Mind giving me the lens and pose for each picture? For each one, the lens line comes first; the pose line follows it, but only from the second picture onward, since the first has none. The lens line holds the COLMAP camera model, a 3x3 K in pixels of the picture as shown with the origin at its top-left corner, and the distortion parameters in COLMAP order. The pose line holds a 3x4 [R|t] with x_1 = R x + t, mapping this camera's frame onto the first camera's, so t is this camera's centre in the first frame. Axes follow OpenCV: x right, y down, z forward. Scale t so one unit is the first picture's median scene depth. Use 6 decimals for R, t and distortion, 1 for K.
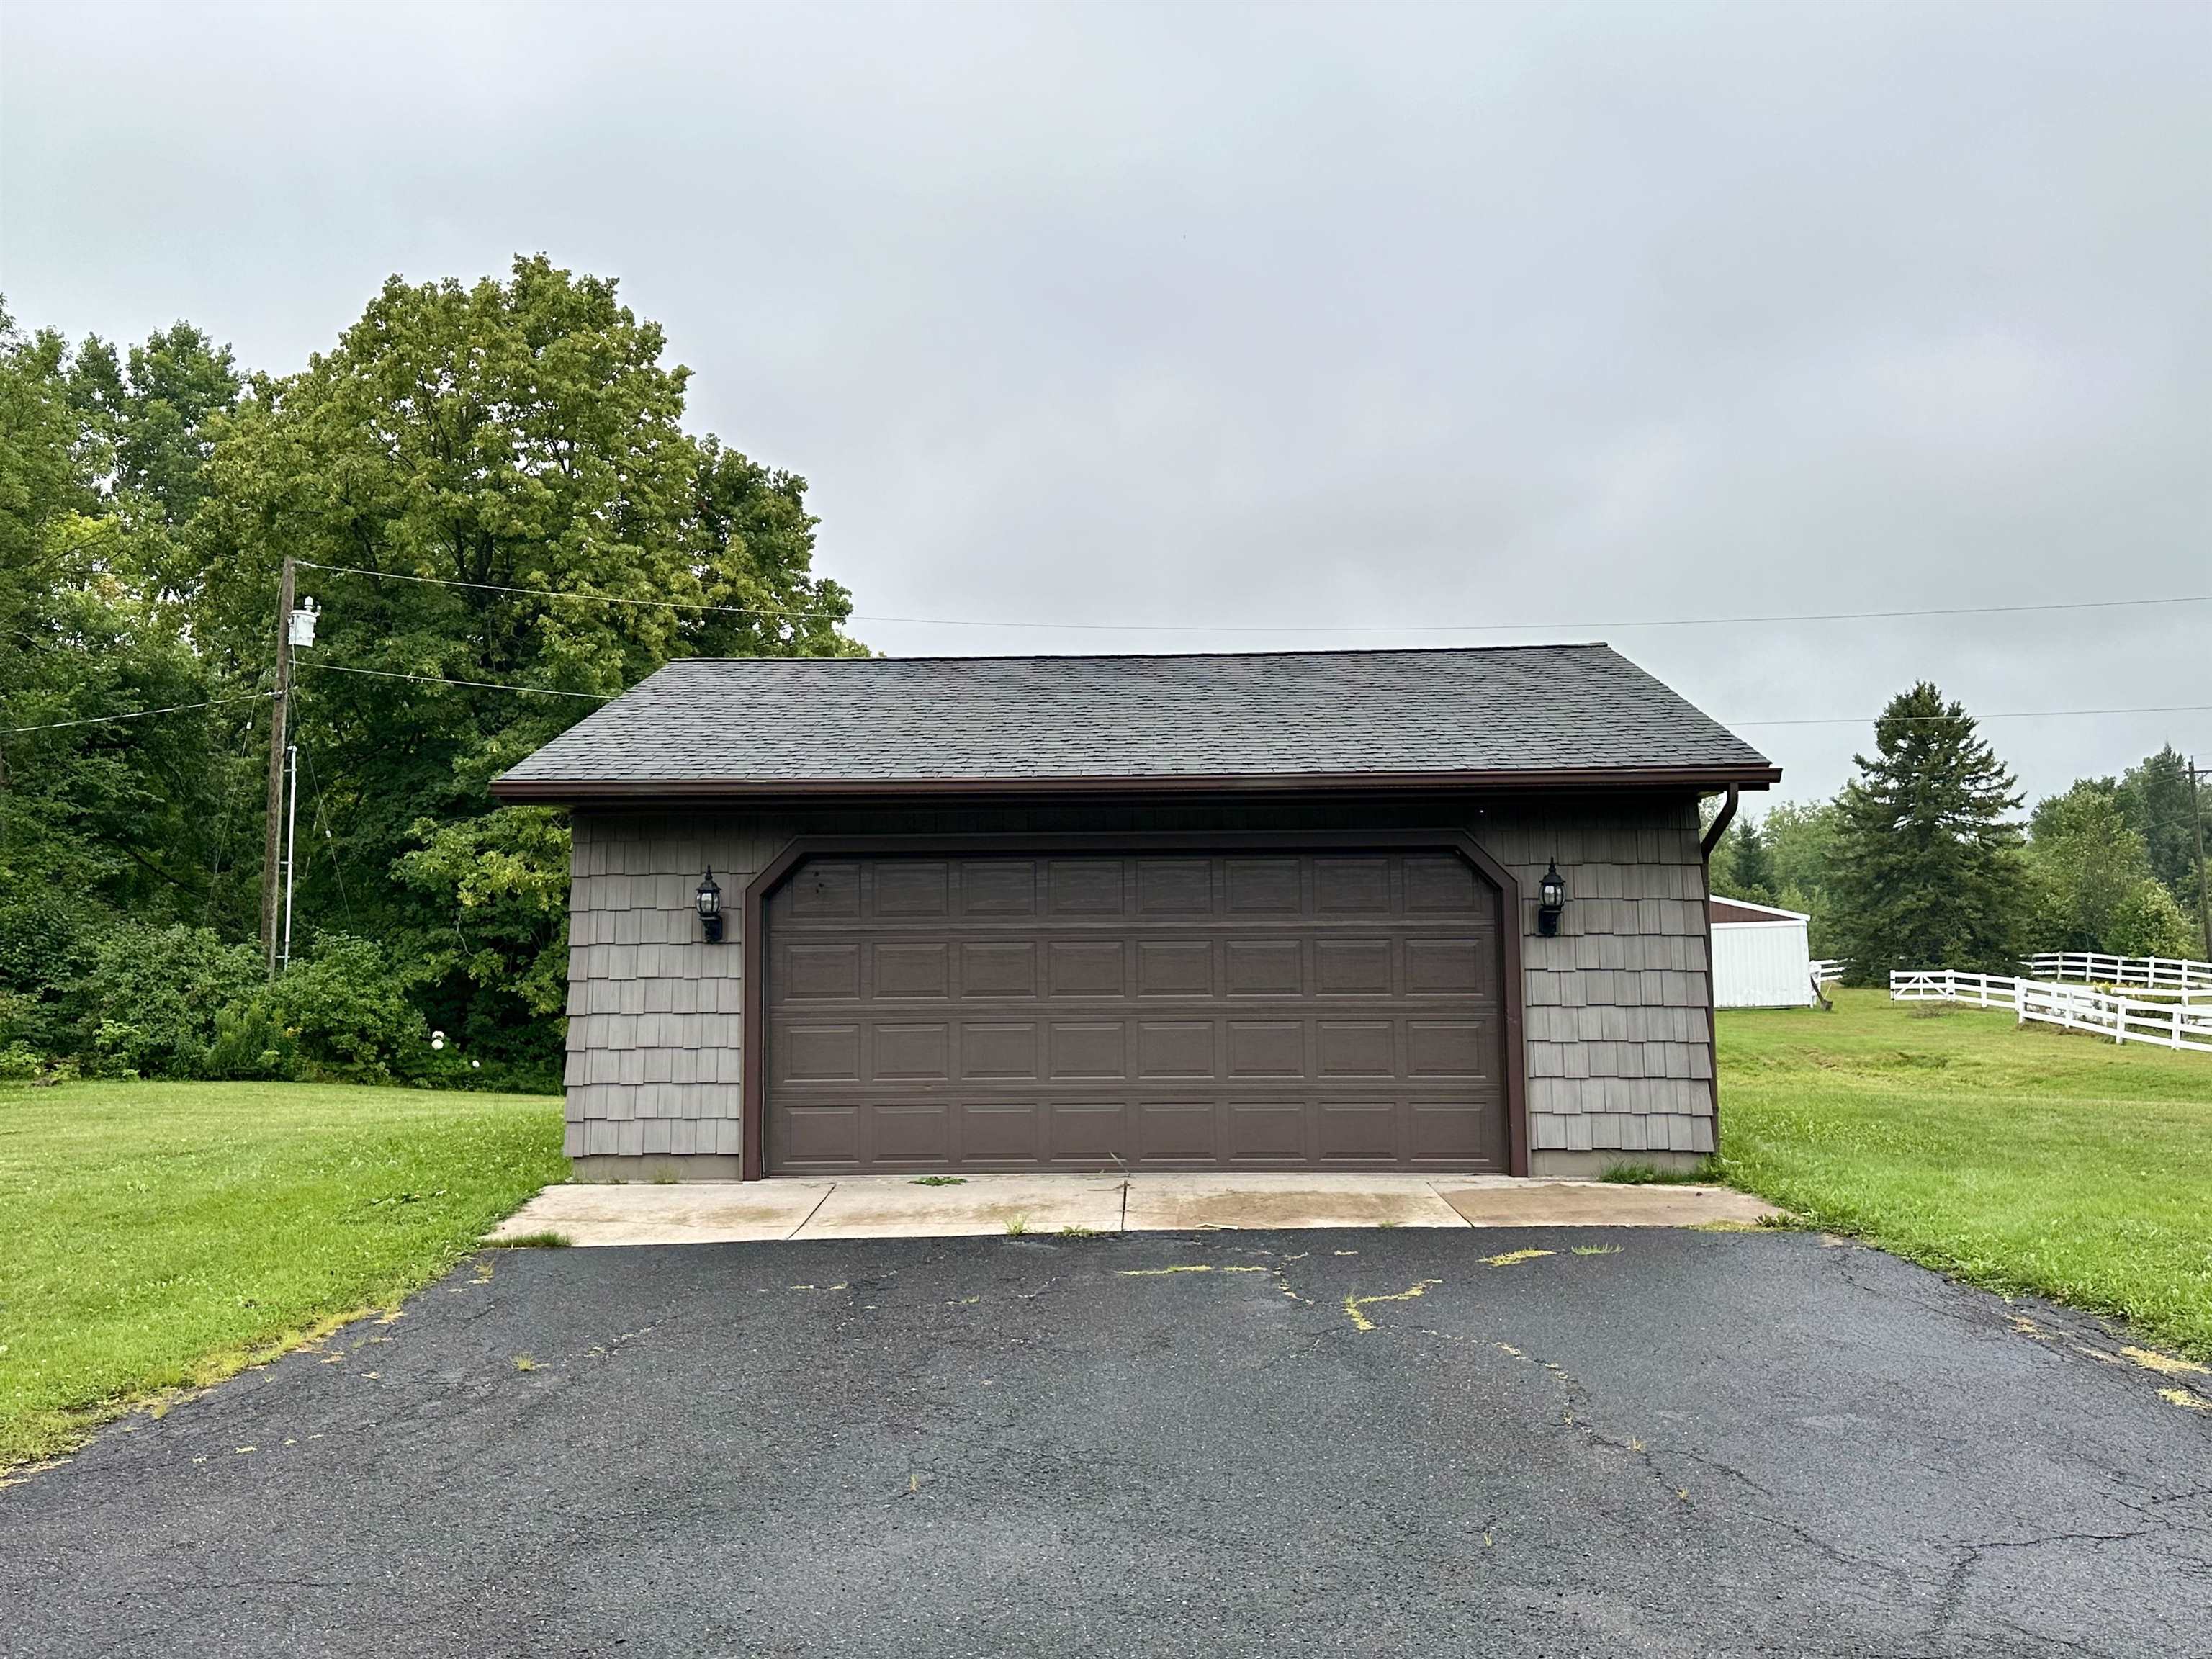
lens RADIAL K [[1944.3, 0, 1106.0], [0, 1944.3, 829.5], [0, 0, 1]] dist [0.040104, -0.000041]
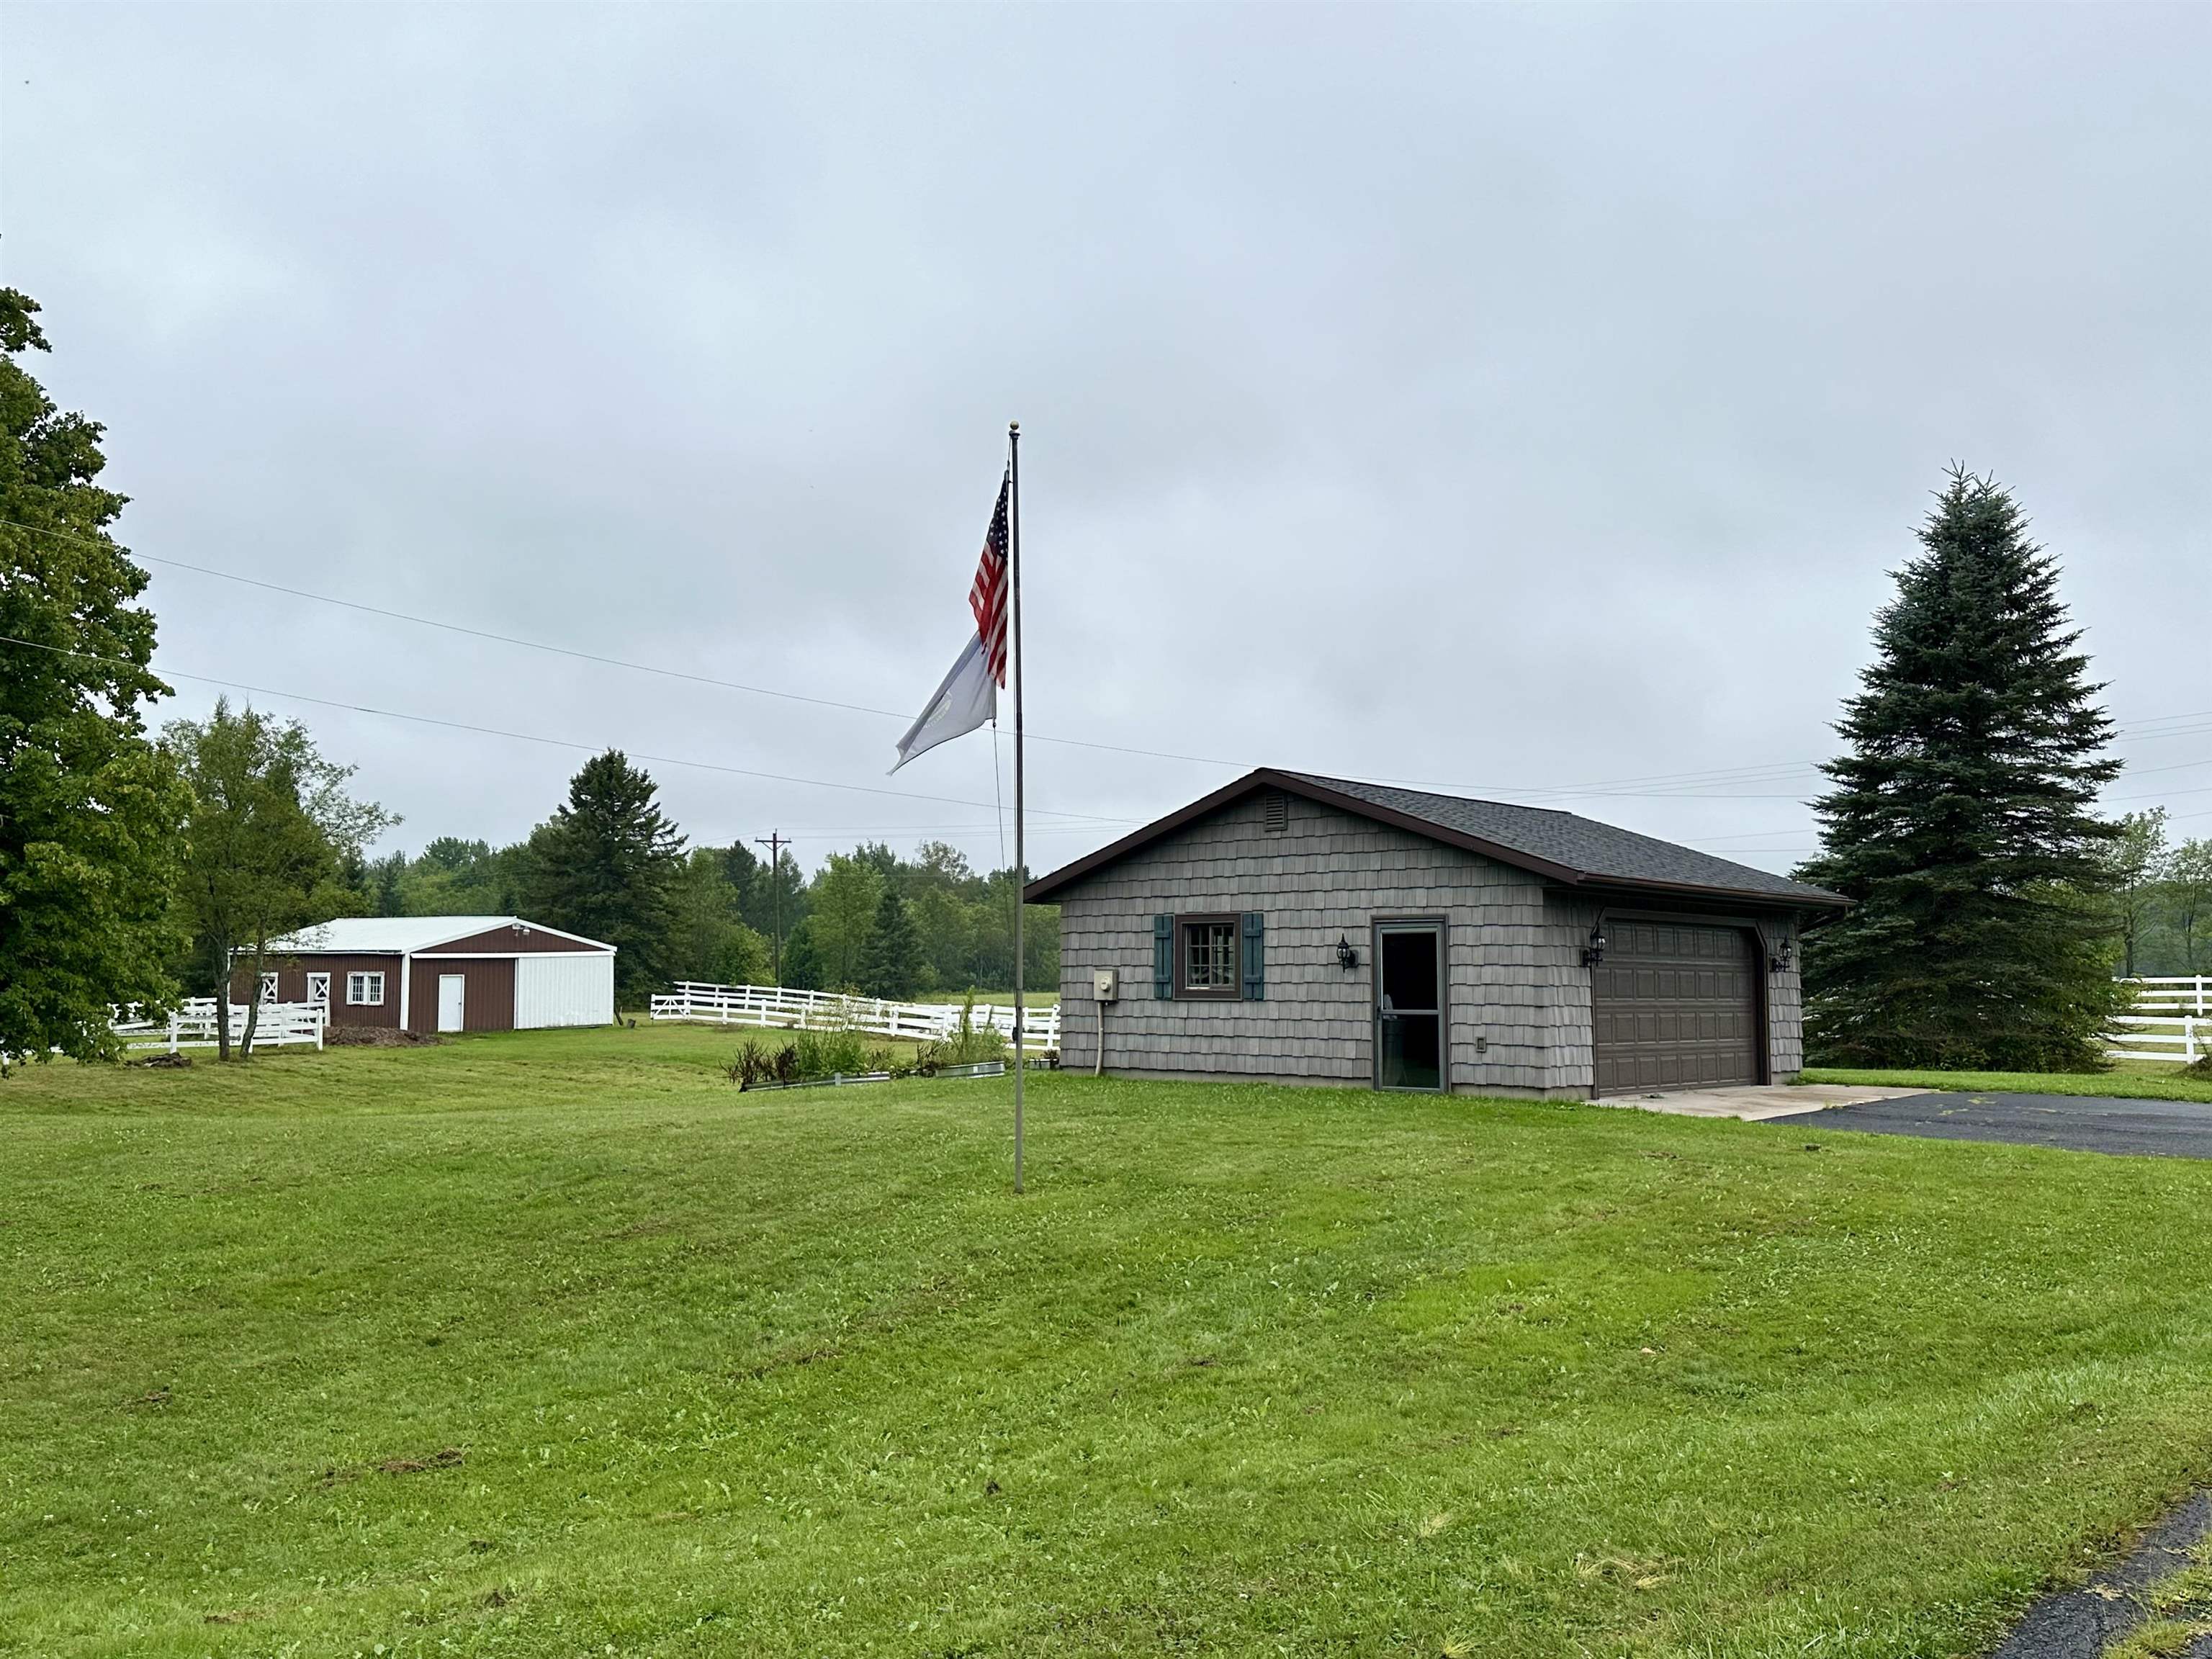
lens RADIAL K [[1944.3, 0, 1106.0], [0, 1944.3, 829.5], [0, 0, 1]] dist [0.040104, -0.000041]
pose [[0.625433, 0.073707, 0.776788, -0.353761], [-0.062380, 0.997065, -0.044383, 0.007432], [-0.777780, -0.020698, 0.628196, 0.042835]]
